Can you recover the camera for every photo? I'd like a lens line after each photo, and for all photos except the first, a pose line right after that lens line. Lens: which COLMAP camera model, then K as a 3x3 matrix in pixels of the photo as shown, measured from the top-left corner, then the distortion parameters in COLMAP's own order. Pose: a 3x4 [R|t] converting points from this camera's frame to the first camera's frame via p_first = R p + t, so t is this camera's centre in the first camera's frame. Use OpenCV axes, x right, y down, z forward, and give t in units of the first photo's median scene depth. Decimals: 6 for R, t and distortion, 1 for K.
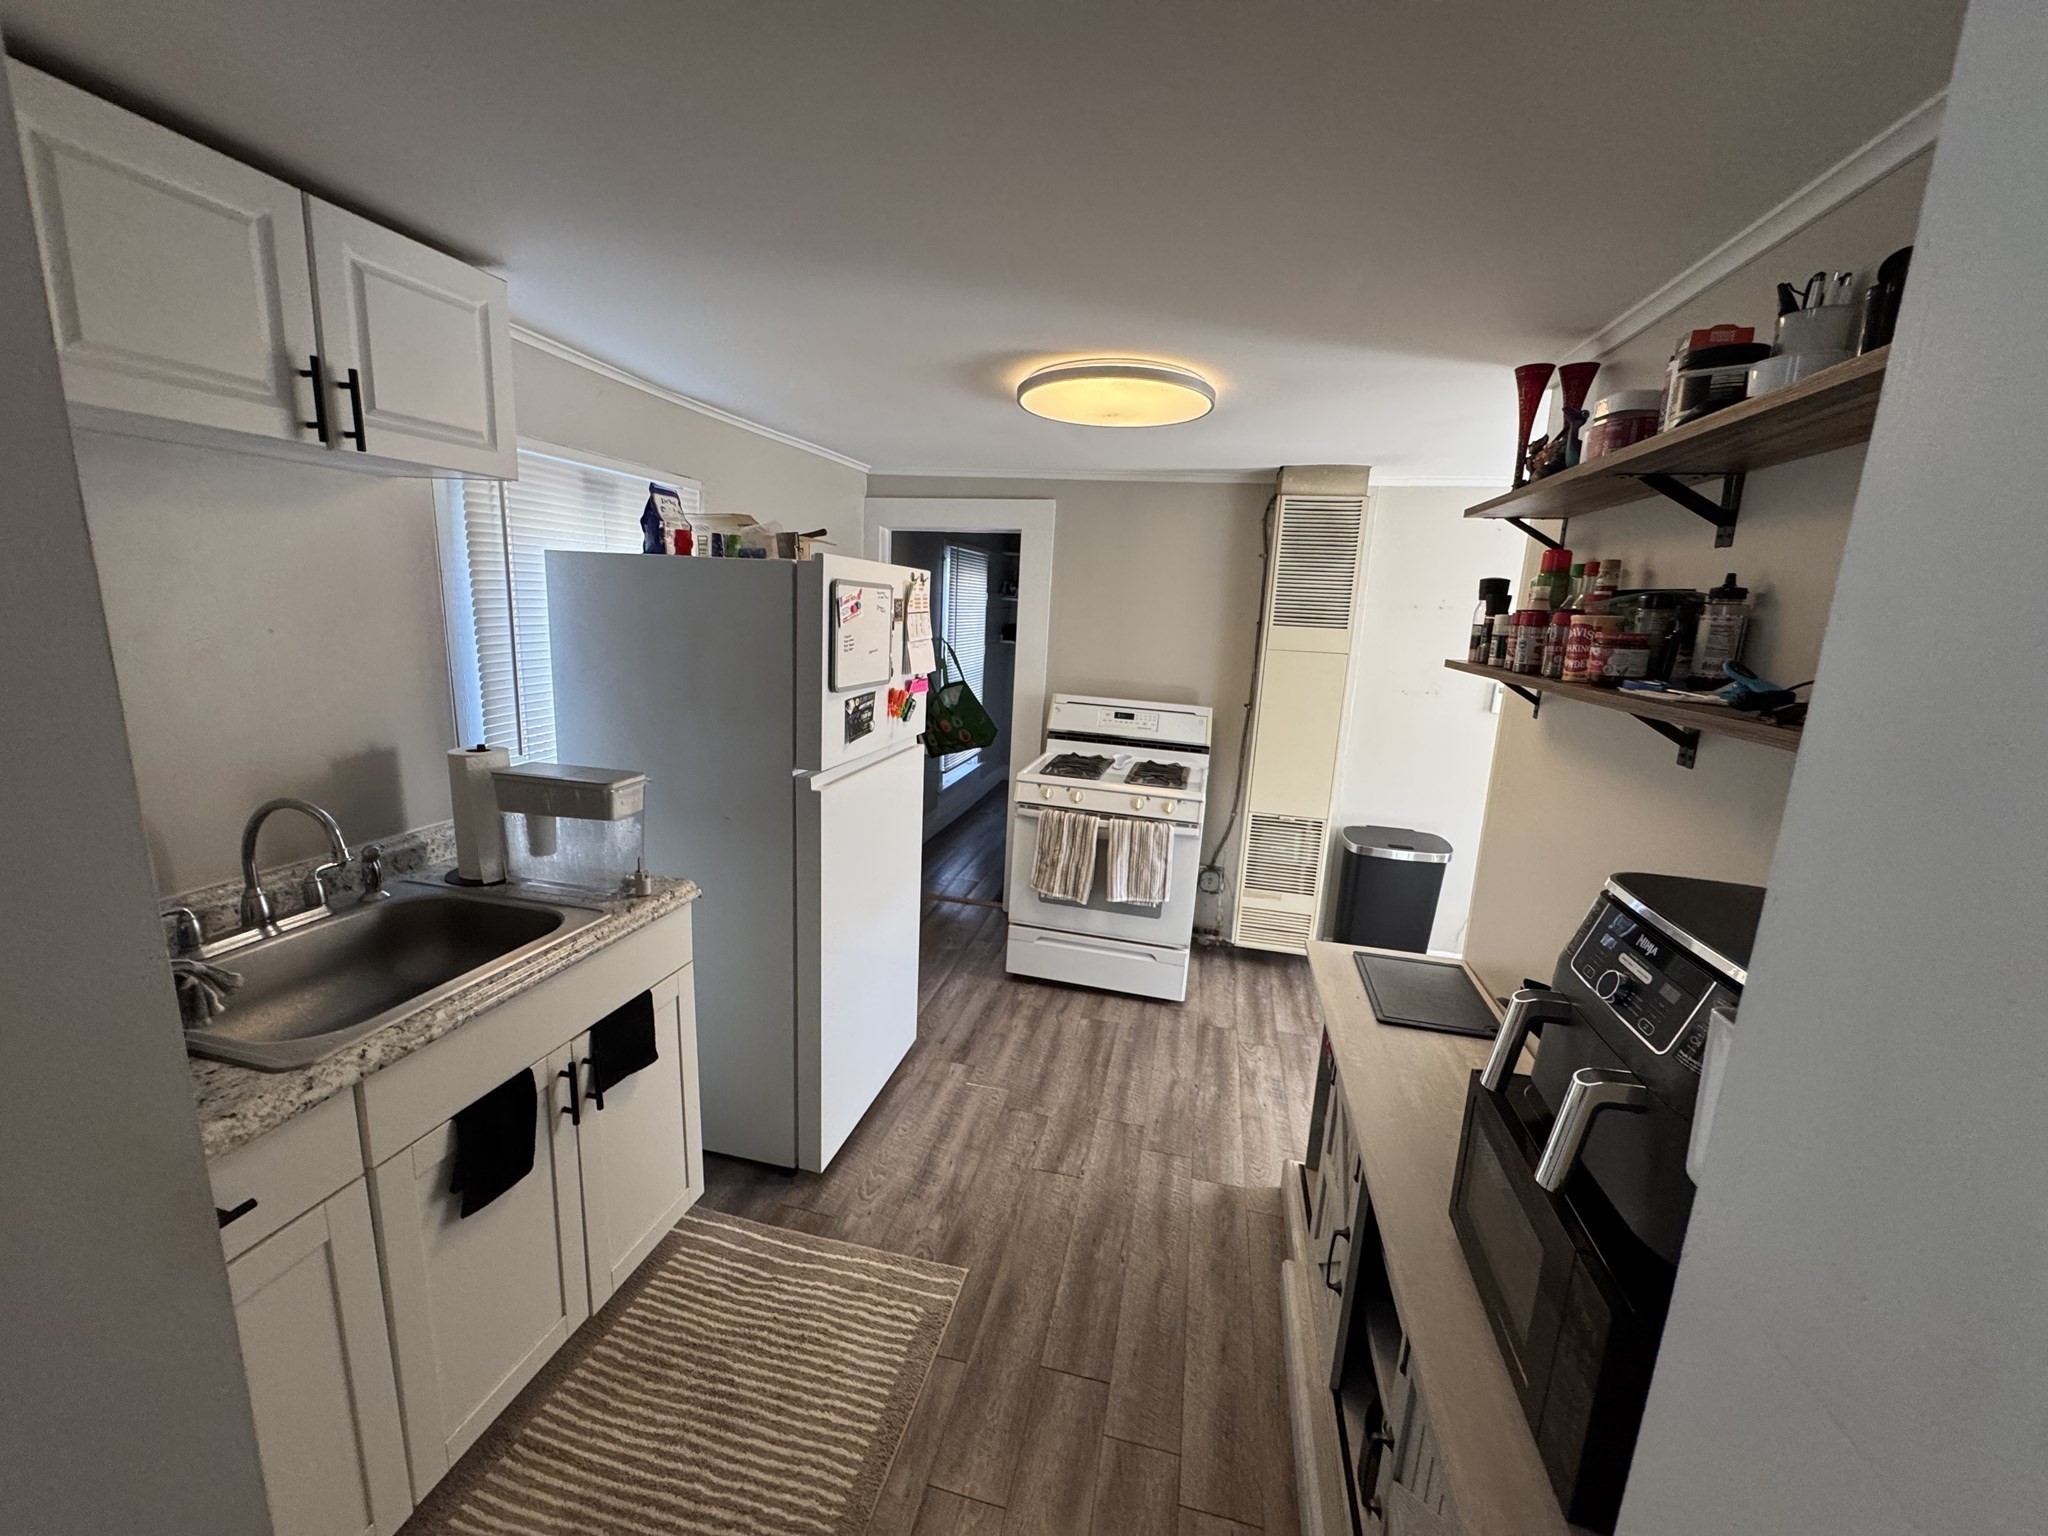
lens RADIAL K [[829.7, 0, 1020.7], [0, 829.7, 768.9], [0, 0, 1]] dist [-0.001066, -0.000010]
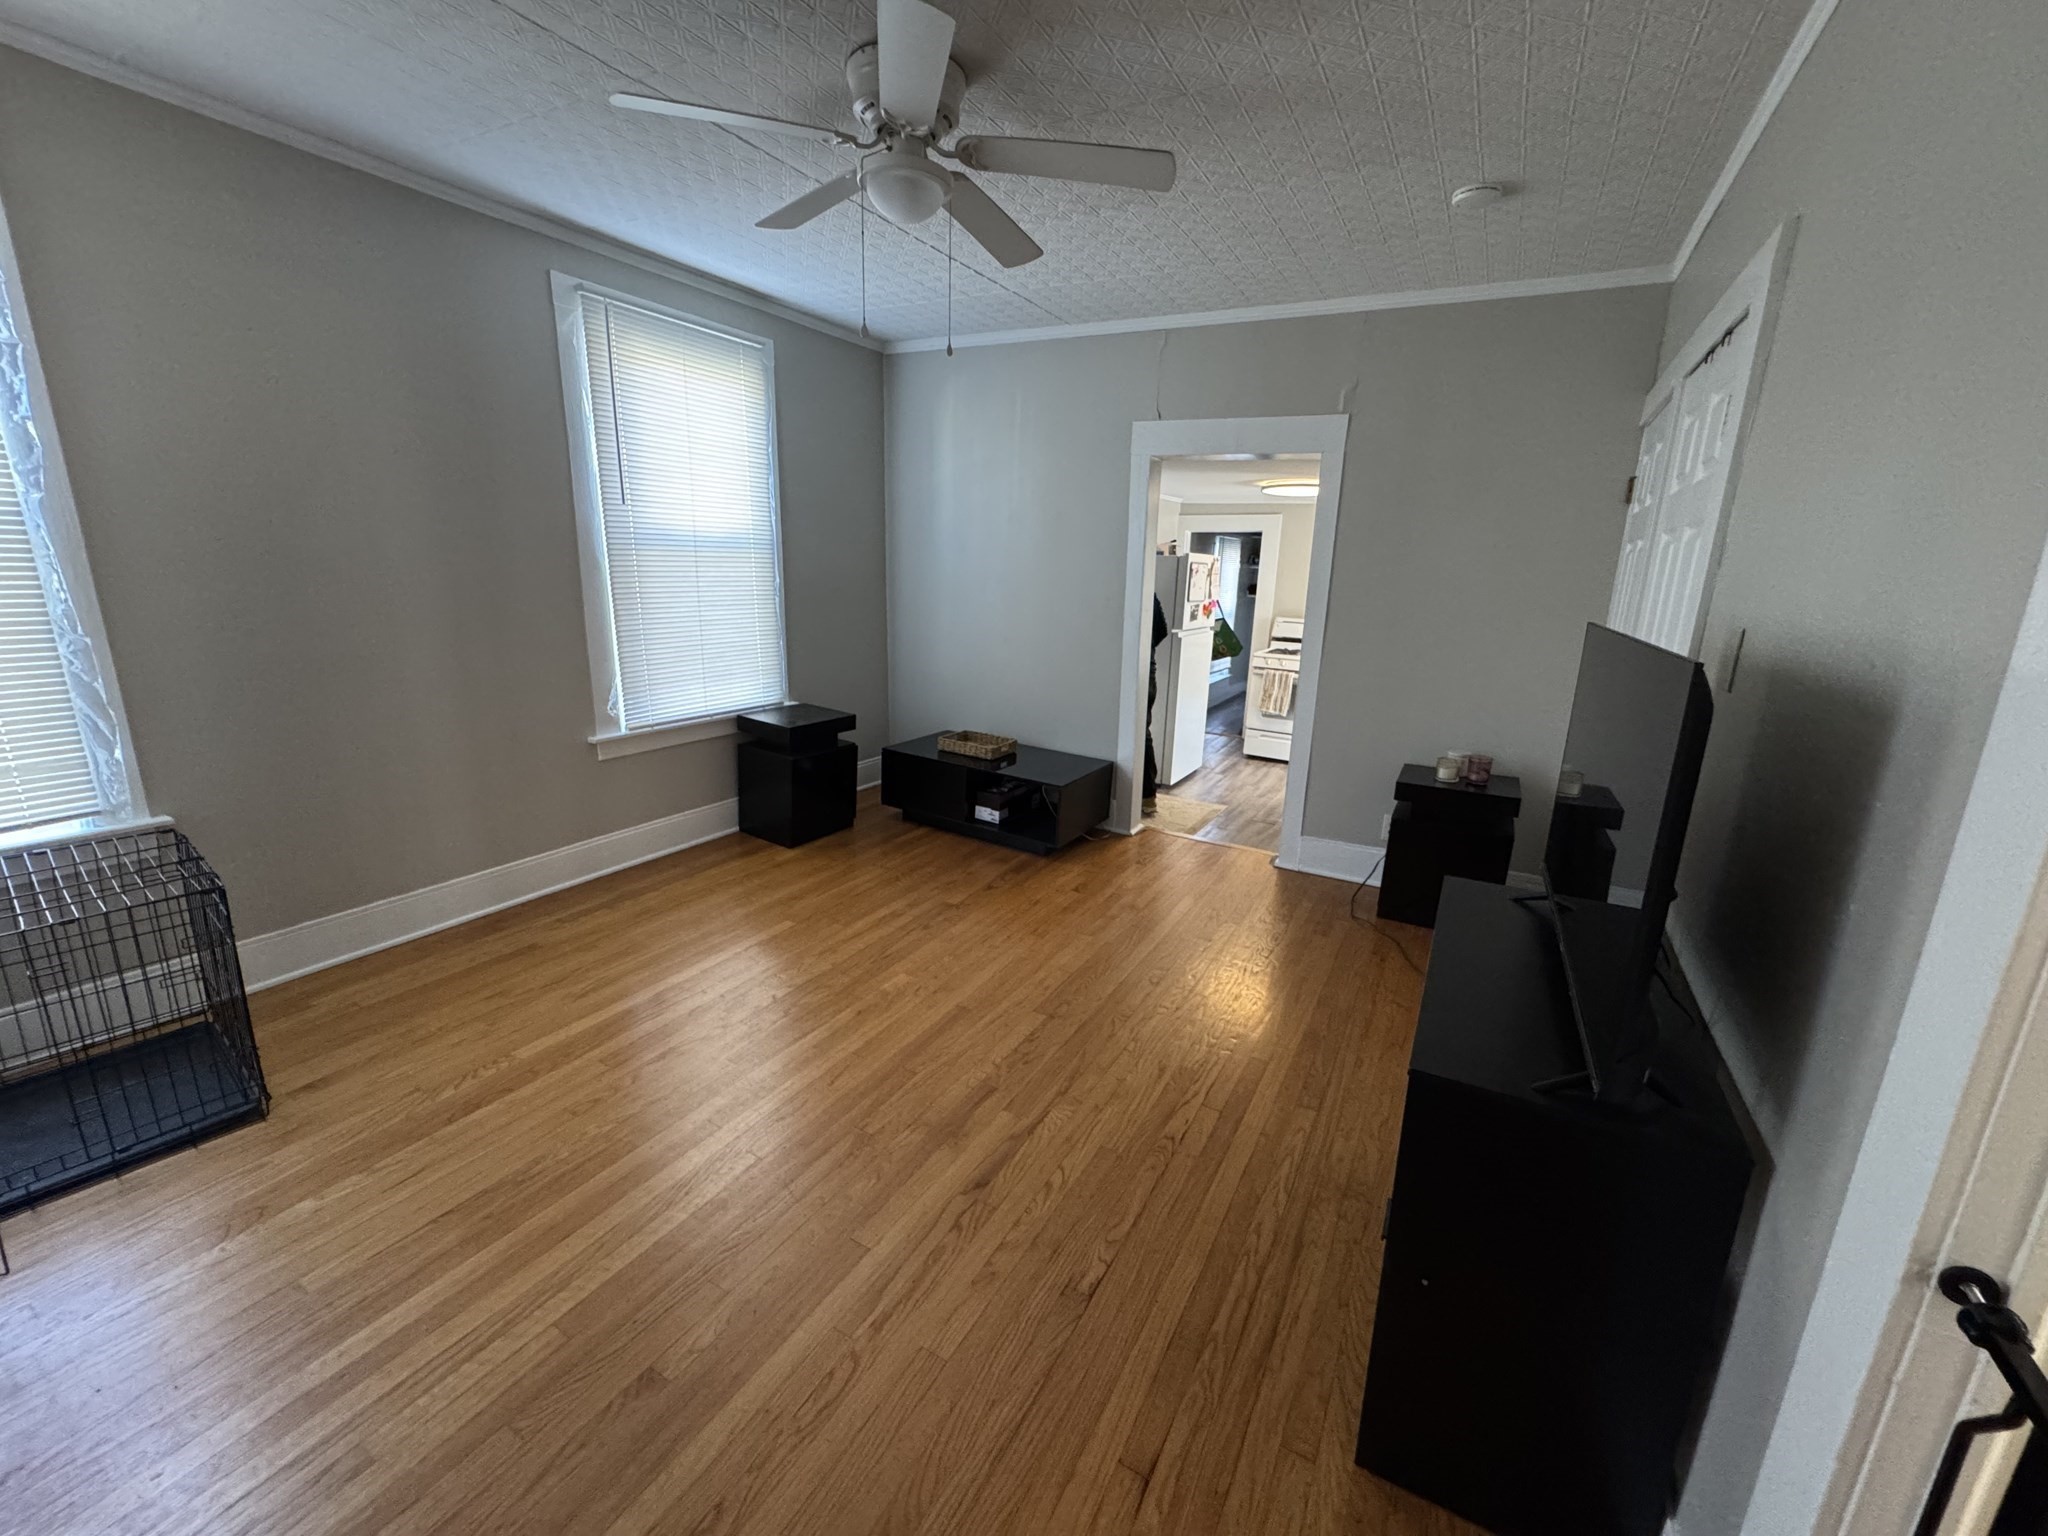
lens RADIAL K [[829.7, 0, 1027.0], [0, 829.7, 766.2], [0, 0, 1]] dist [-0.001066, -0.000010]
pose [[0.962706, 0.047109, -0.266416, 0.015287], [-0.038603, 0.998566, 0.037078, 0.233174], [0.267781, -0.025411, 0.963145, -1.148068]]
